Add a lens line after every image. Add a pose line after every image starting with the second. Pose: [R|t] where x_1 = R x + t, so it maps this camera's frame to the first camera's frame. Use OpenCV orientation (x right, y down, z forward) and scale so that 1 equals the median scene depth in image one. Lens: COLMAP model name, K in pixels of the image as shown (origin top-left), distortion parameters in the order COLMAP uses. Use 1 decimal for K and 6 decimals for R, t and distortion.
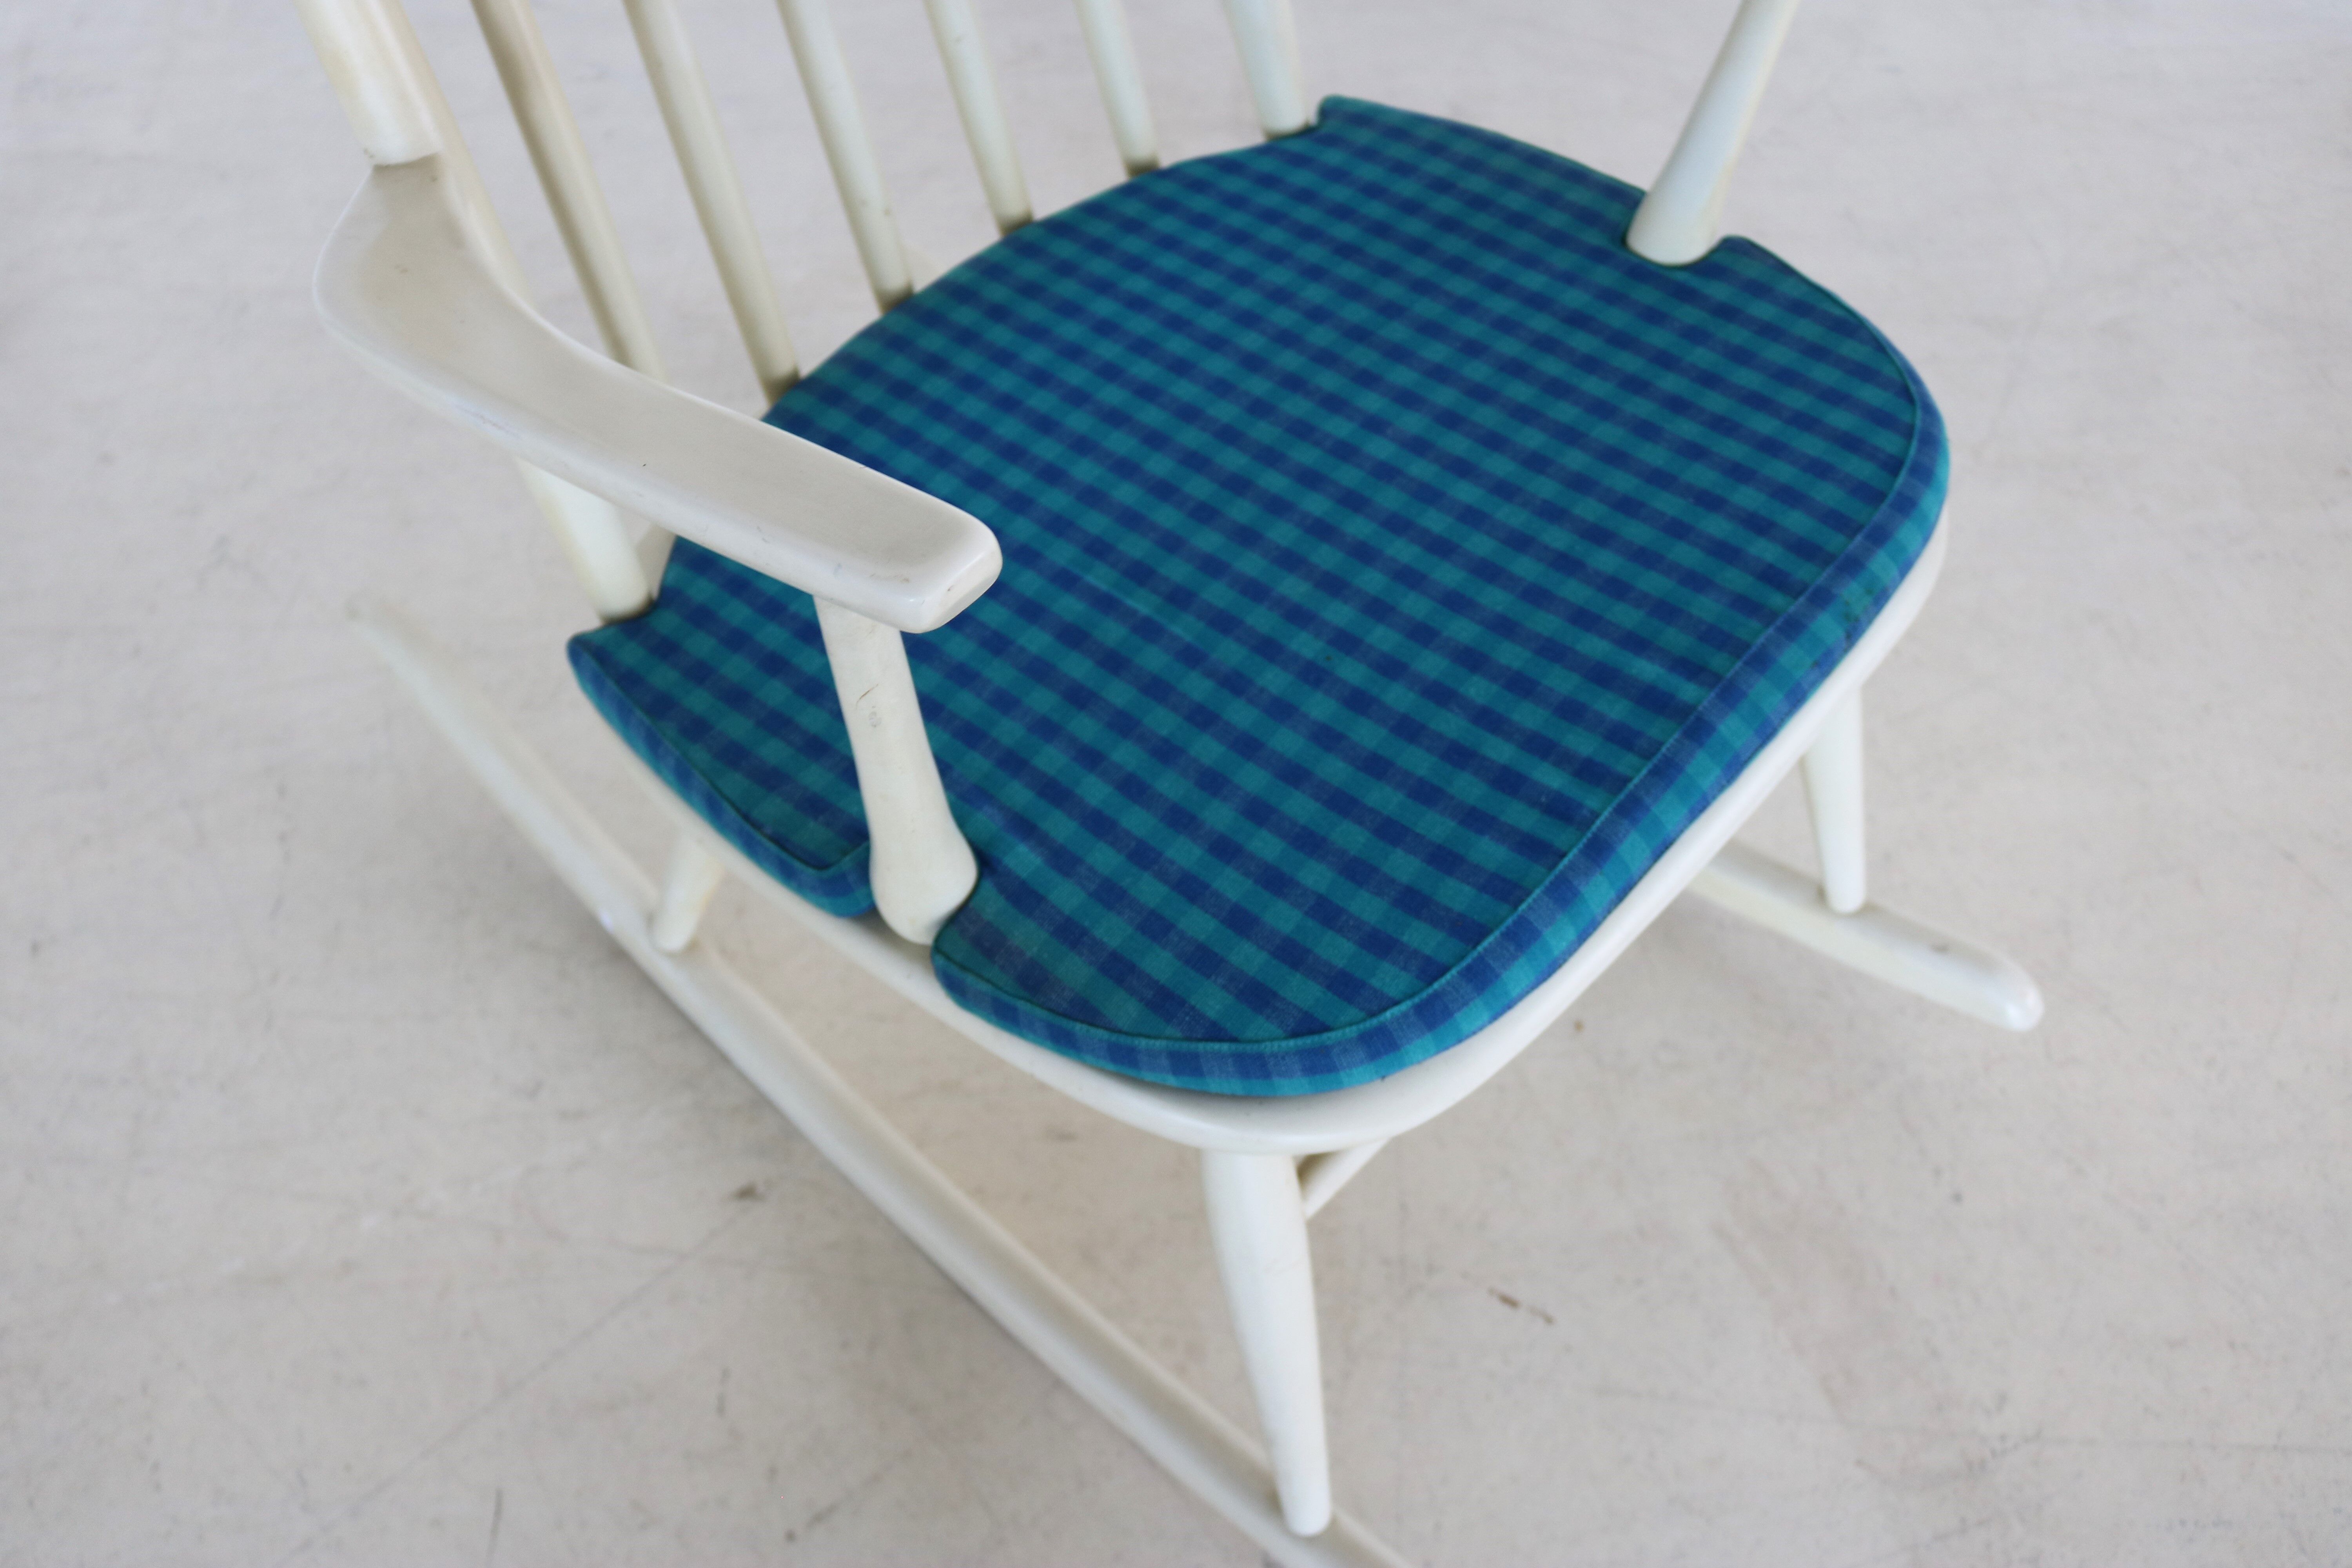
lens RADIAL K [[2283.7, 0, 1147.2], [0, 2283.7, 839.0], [0, 0, 1]] dist [-0.083201, 0.000000]
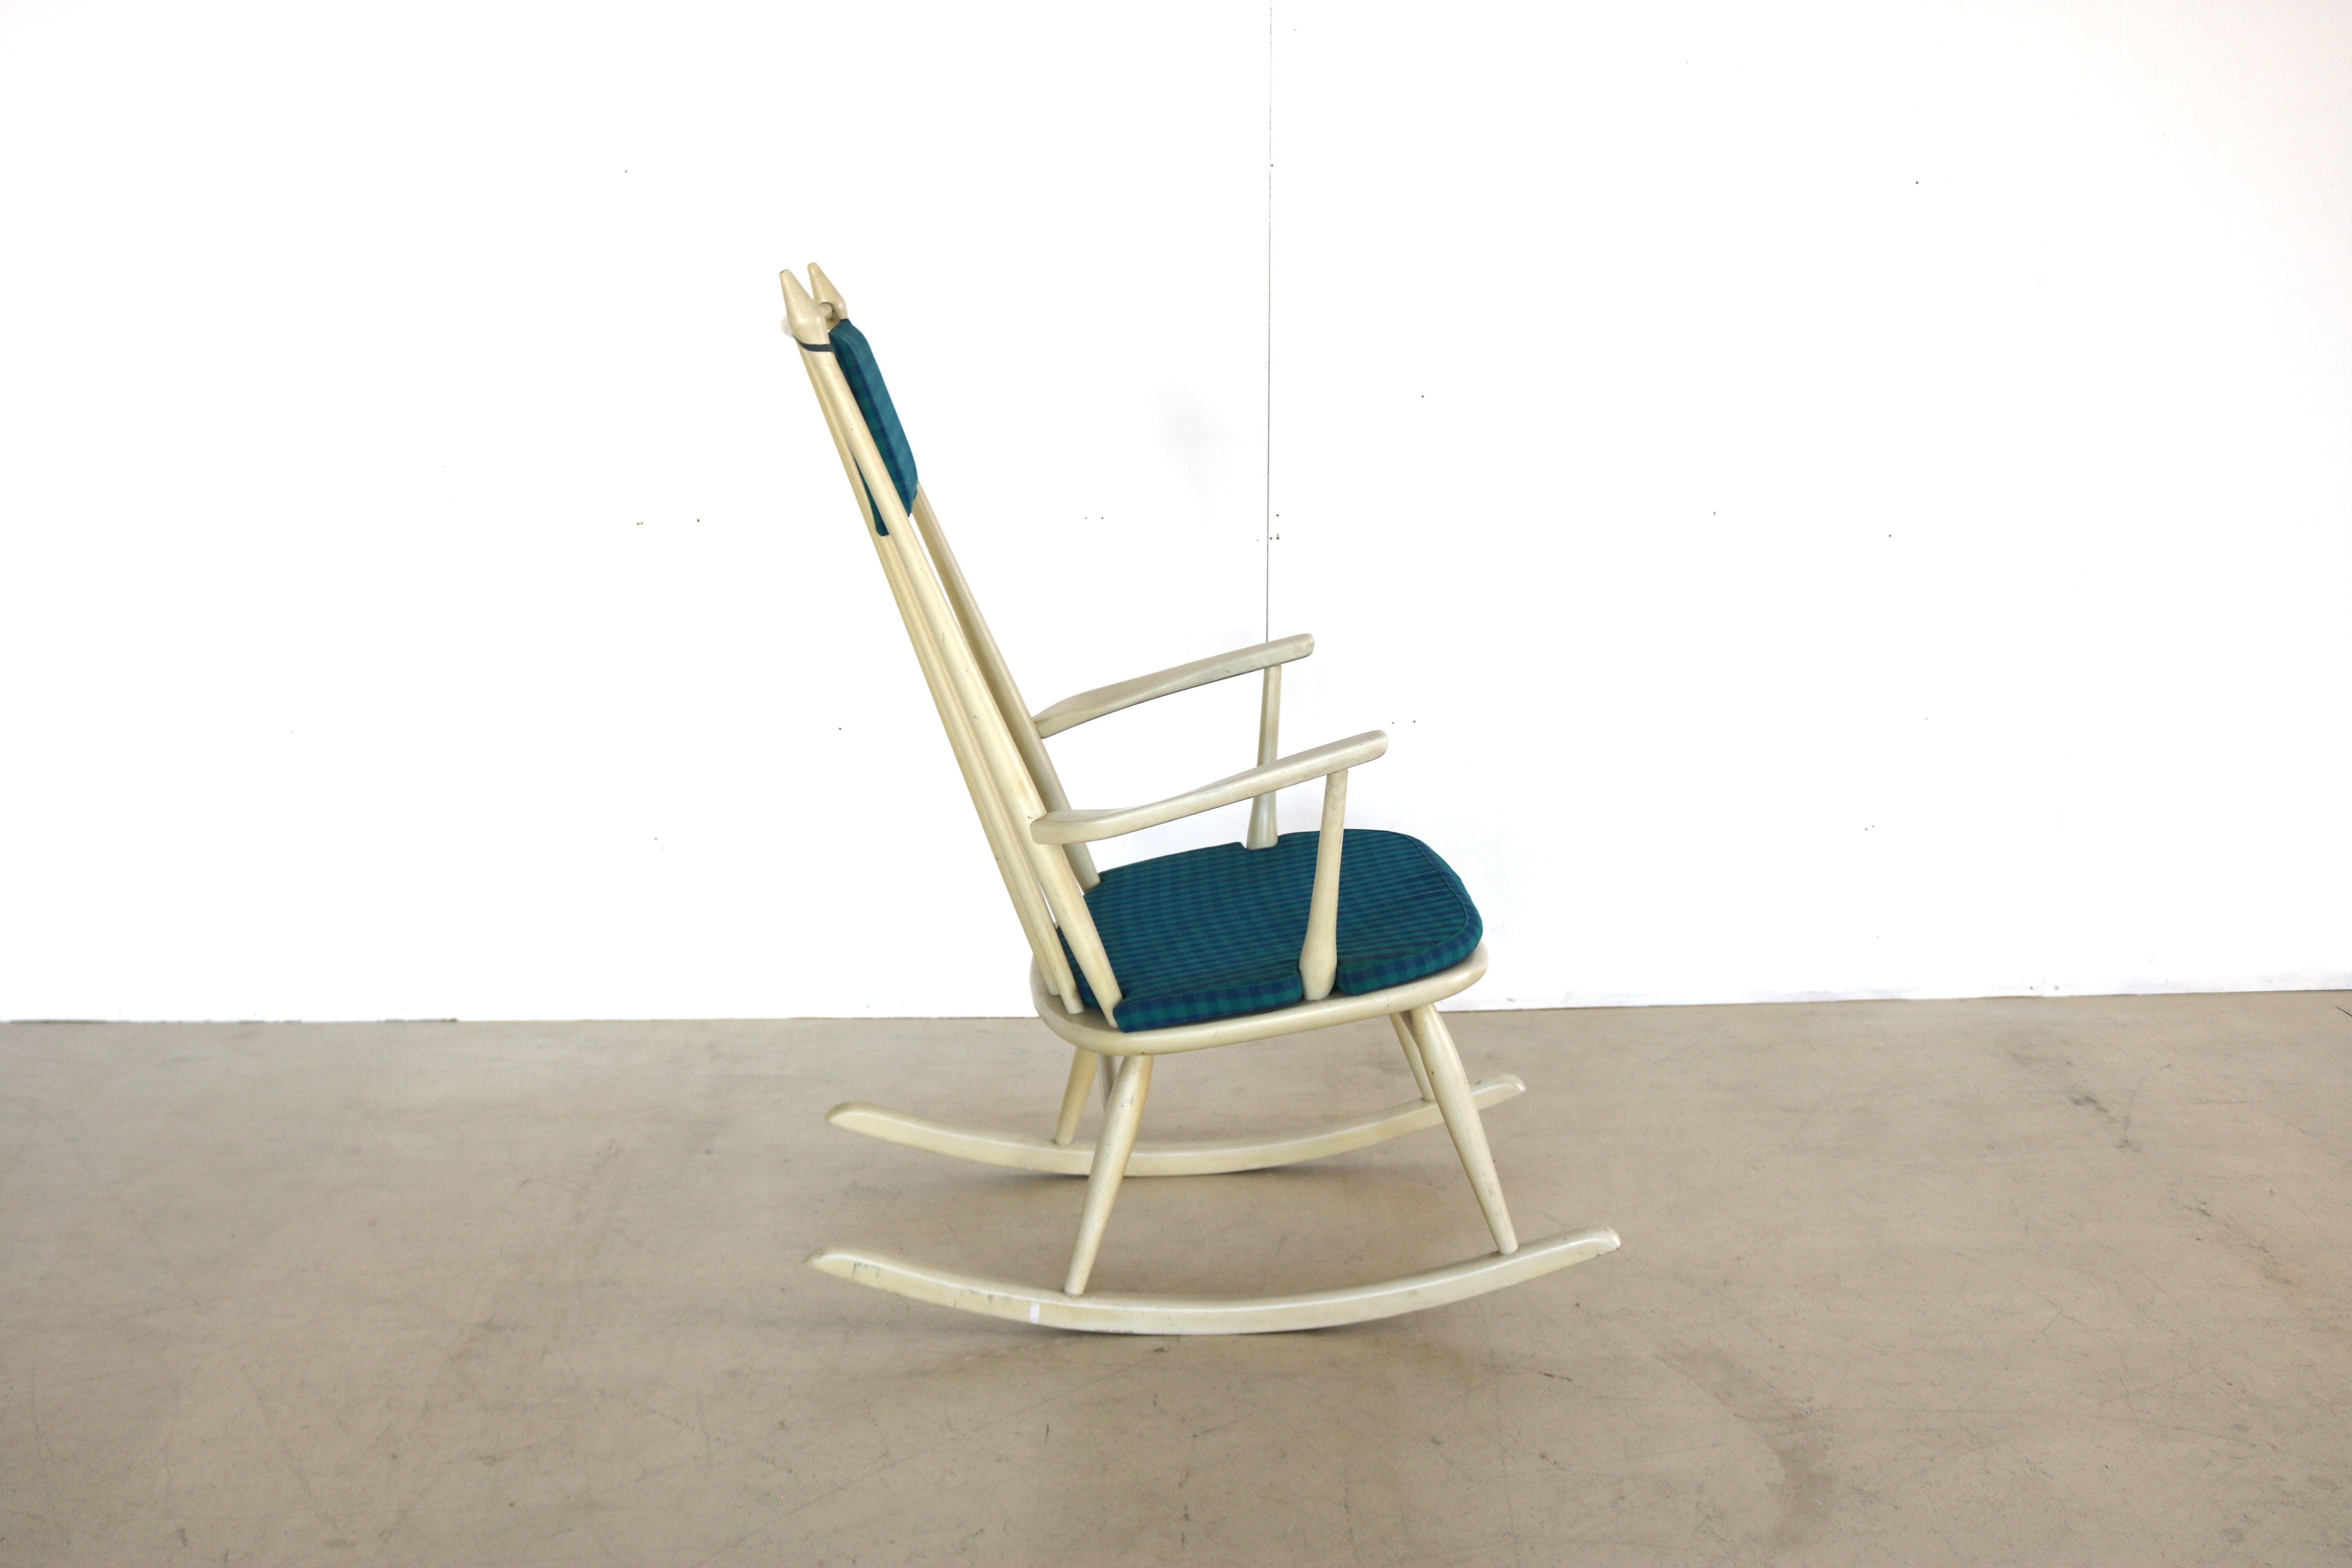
lens RADIAL K [[2426.0, 0, 1157.4], [0, 2426.0, 823.2], [0, 0, 1]] dist [-0.079066, 0.000000]
pose [[0.998739, -0.041003, -0.028958, -0.102317], [0.011578, 0.749489, -0.661915, 1.264242], [0.048844, 0.660745, 0.749019, -0.922540]]
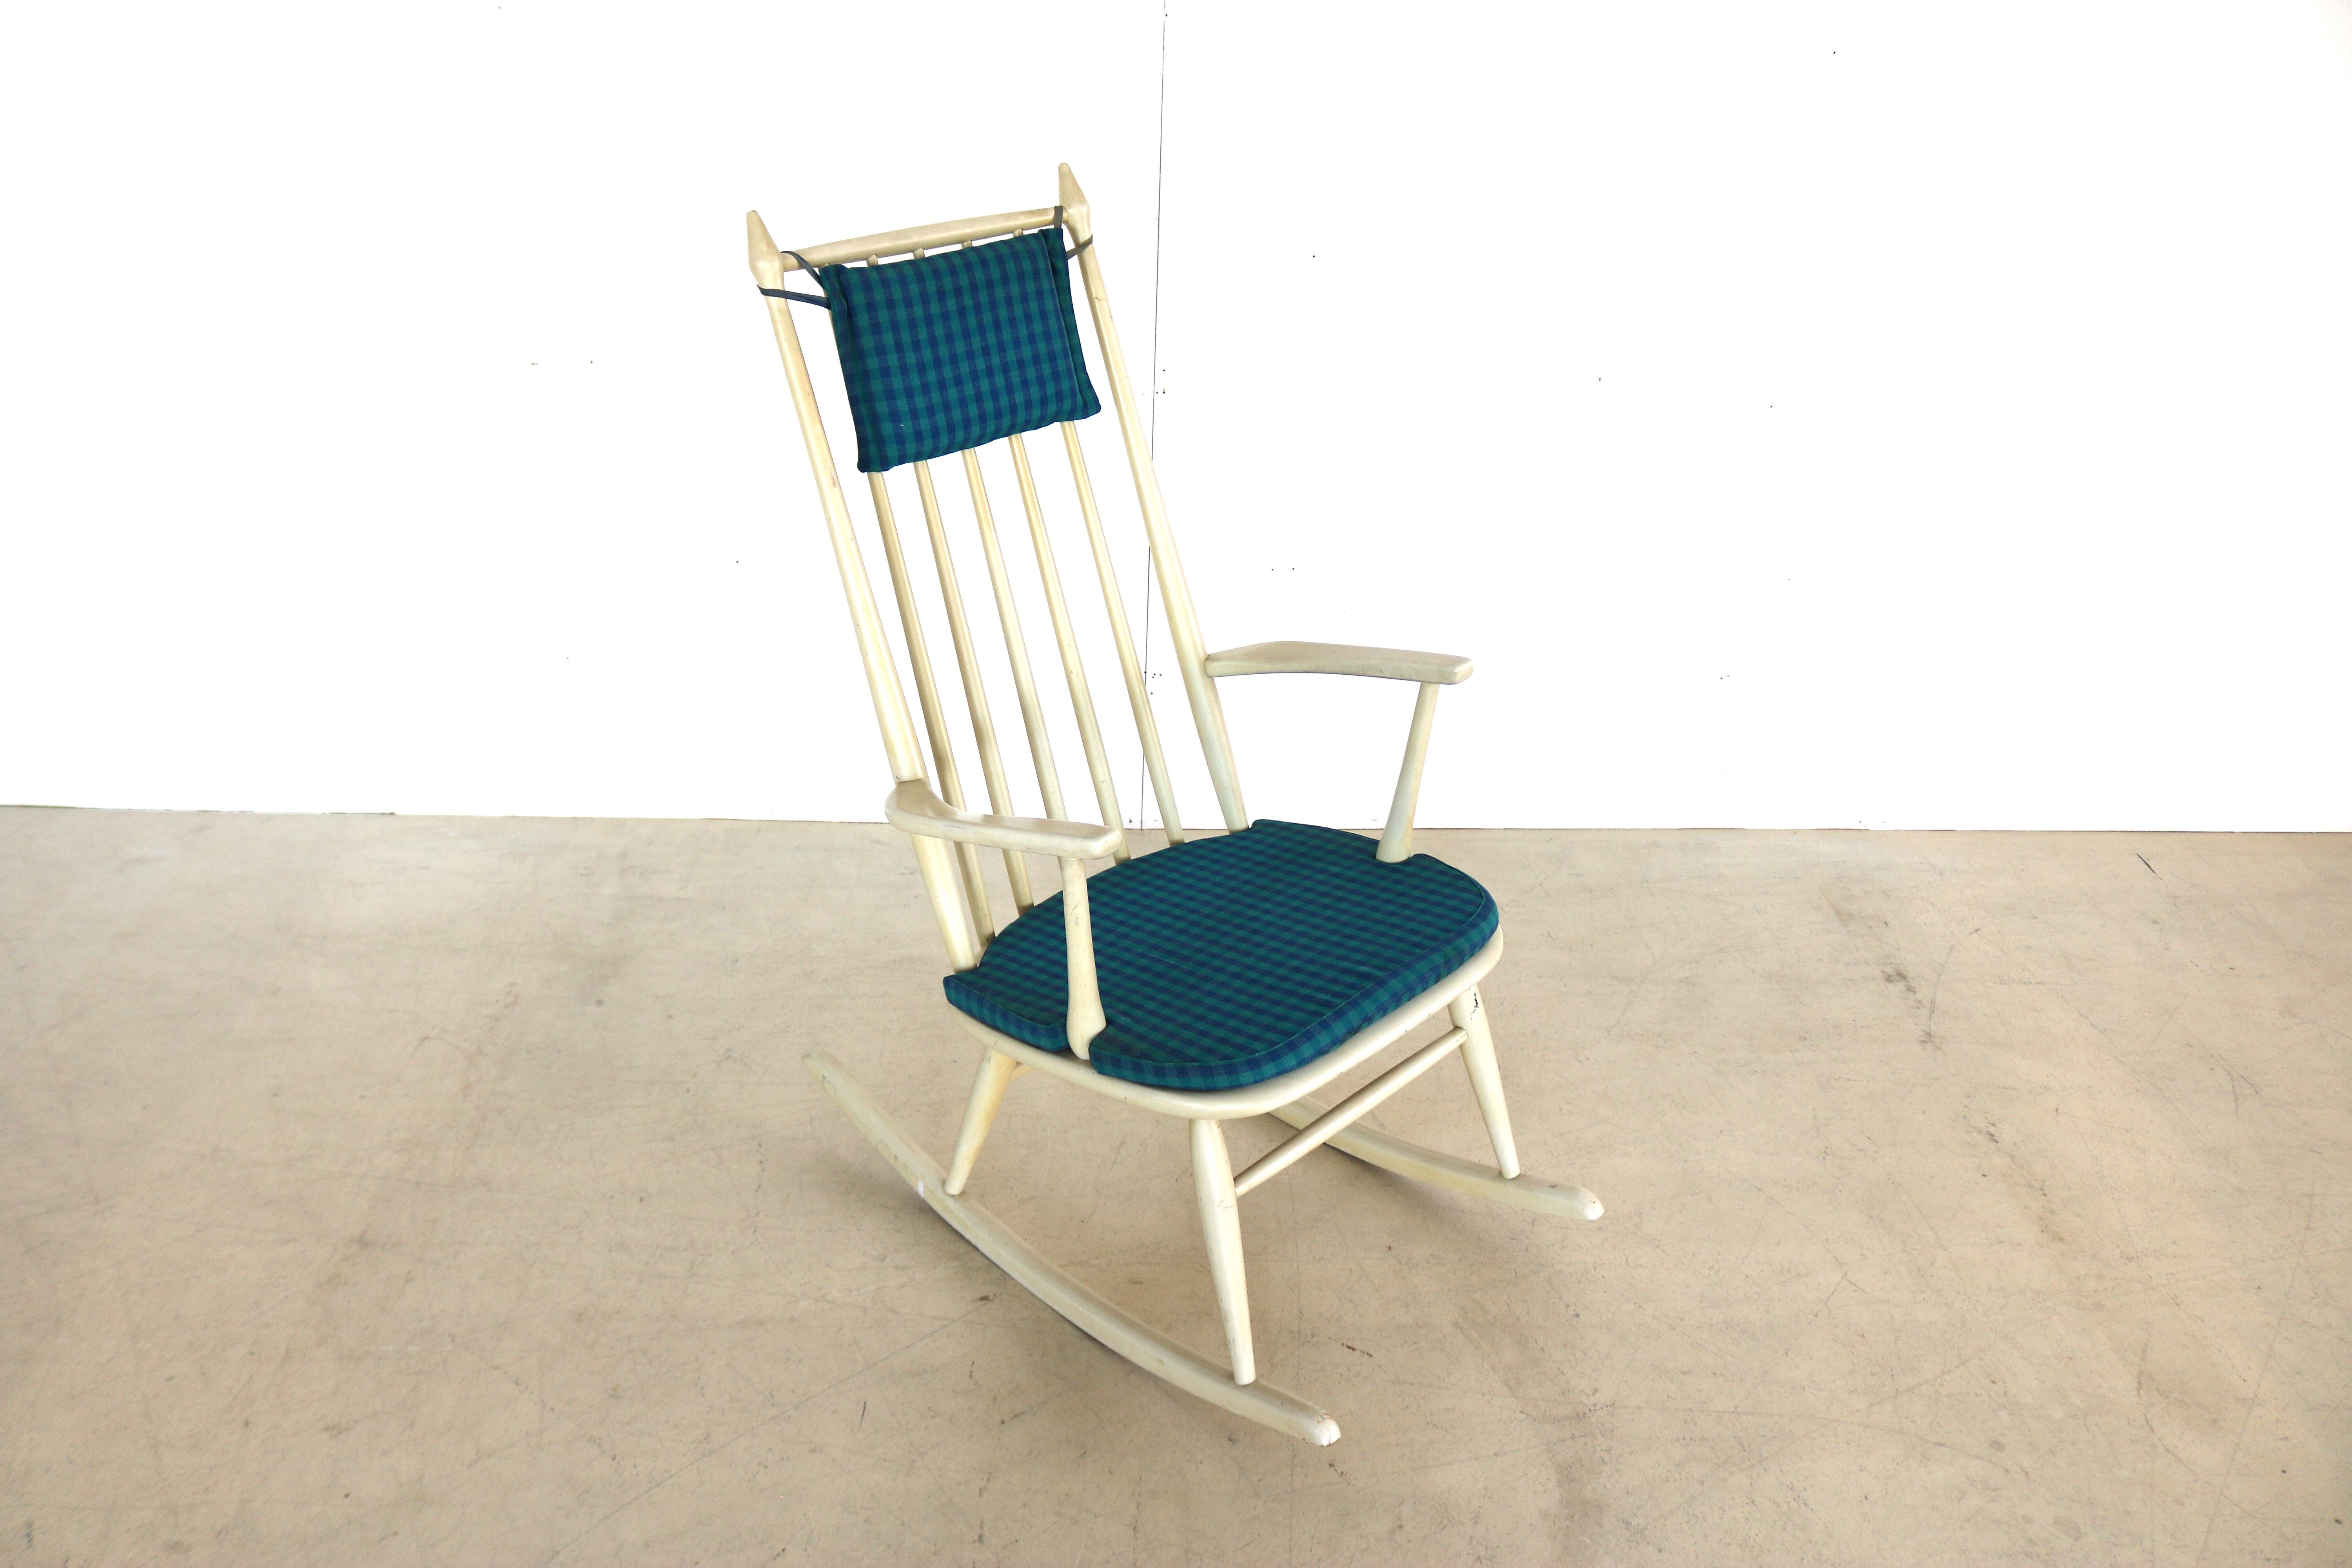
lens RADIAL K [[1960.5, 0, 1151.5], [0, 1960.5, 832.4], [0, 0, 1]] dist [-0.142297, 0.107020]
pose [[0.999351, -0.000118, -0.036035, 0.043189], [-0.016215, 0.891562, -0.452608, 0.606046], [0.032181, 0.452898, 0.890981, -0.810711]]
